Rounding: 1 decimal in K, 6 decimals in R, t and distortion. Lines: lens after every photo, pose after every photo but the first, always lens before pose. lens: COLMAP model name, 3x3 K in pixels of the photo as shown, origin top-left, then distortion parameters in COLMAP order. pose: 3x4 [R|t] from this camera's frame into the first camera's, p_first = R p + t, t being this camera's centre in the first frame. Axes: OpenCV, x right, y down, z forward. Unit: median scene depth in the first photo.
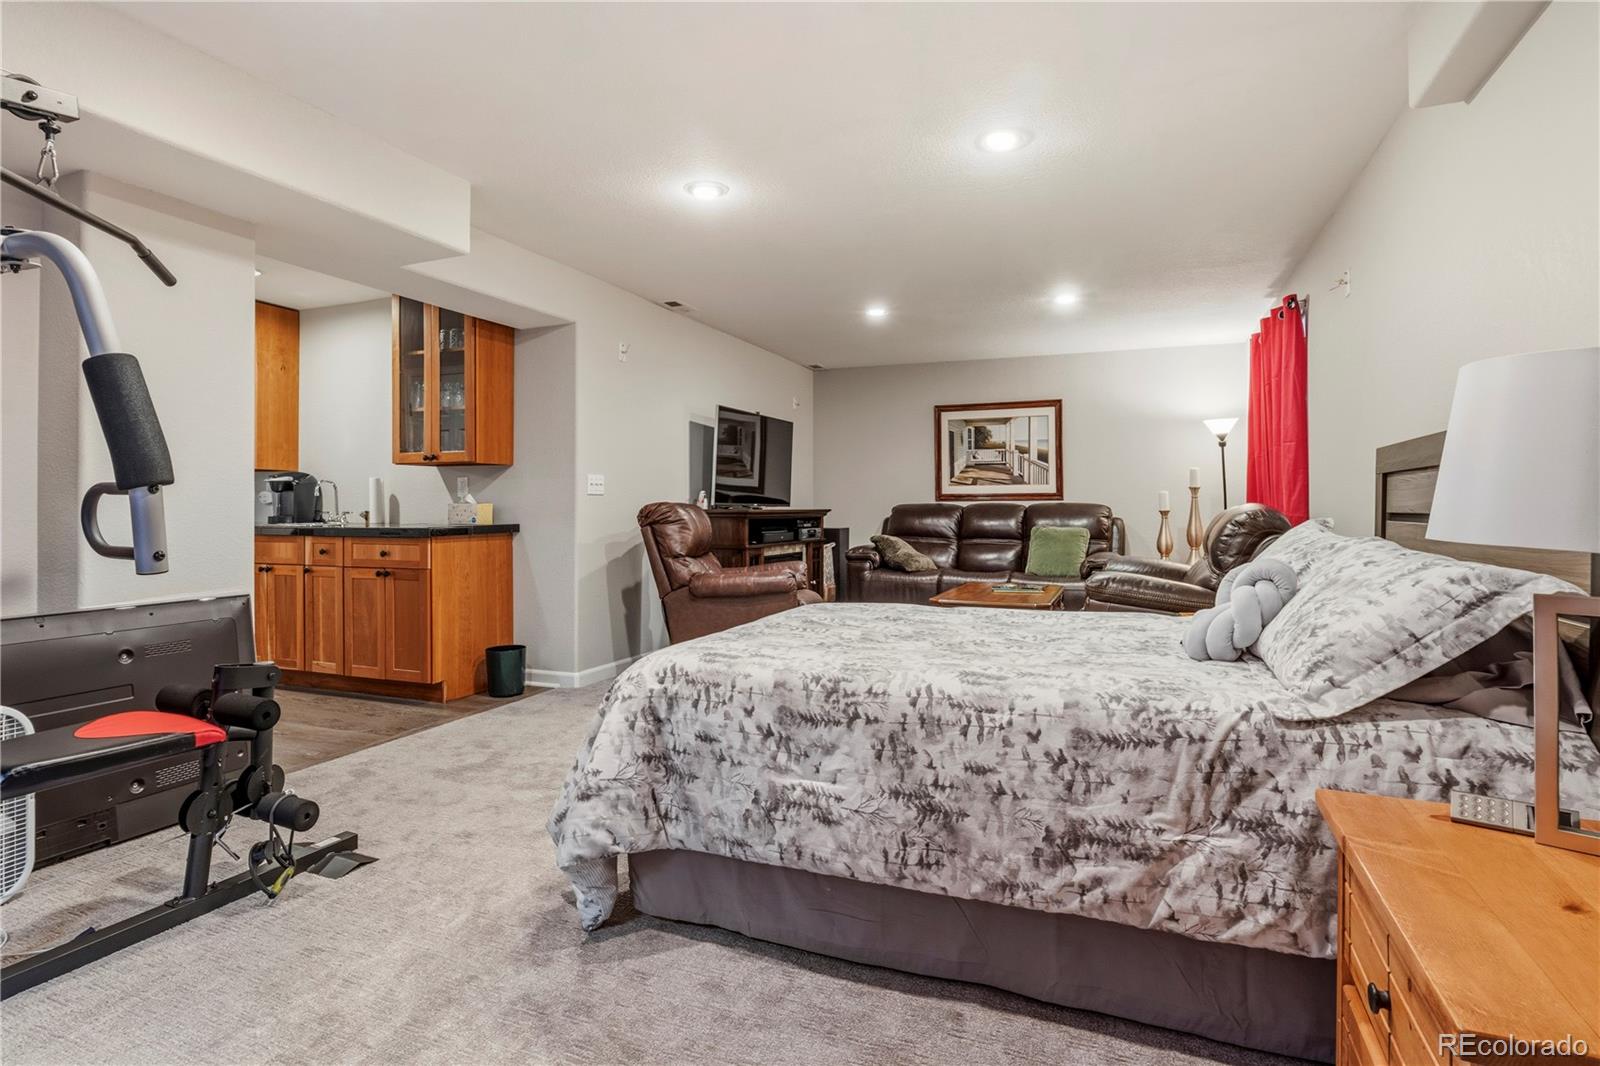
lens RADIAL K [[815.8, 0, 788.9], [0, 815.8, 506.8], [0, 0, 1]] dist [-0.009216, -0.001711]
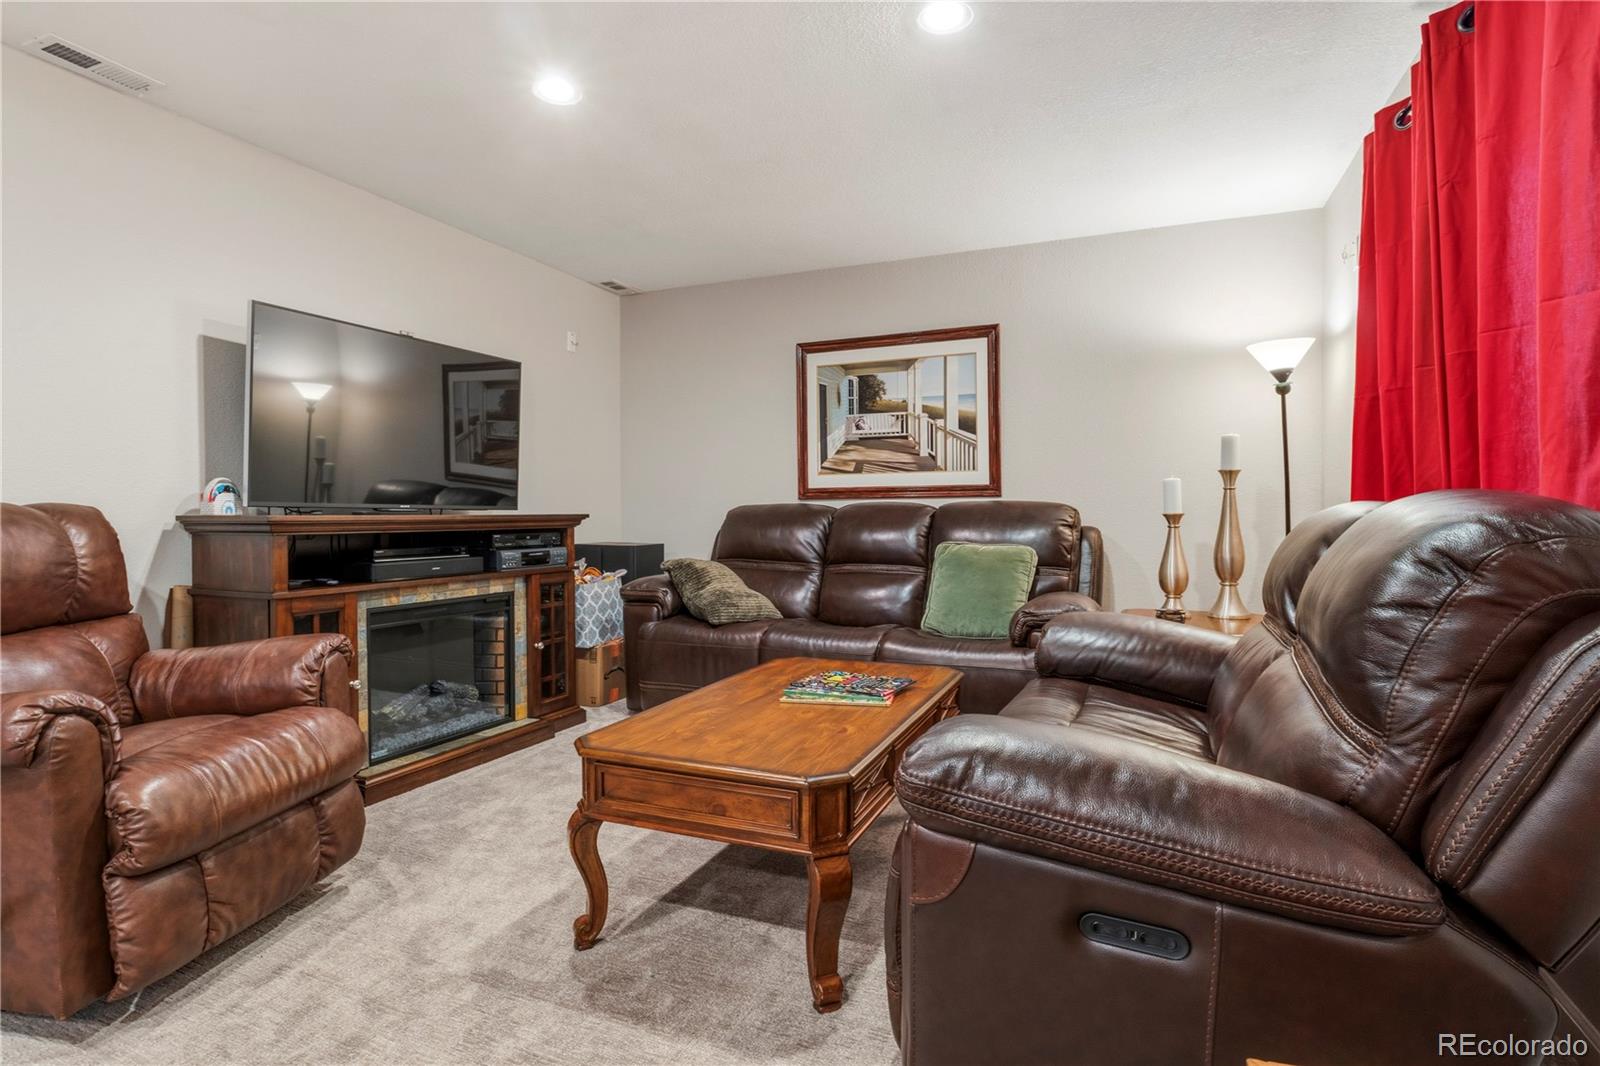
lens RADIAL K [[815.8, 0, 800.8], [0, 815.8, 525.2], [0, 0, 1]] dist [-0.009216, -0.001711]
pose [[0.999991, -0.003474, 0.002537, 0.190318], [0.003433, 0.999865, 0.016097, 0.002069], [-0.002592, -0.016088, 0.999867, 0.411952]]
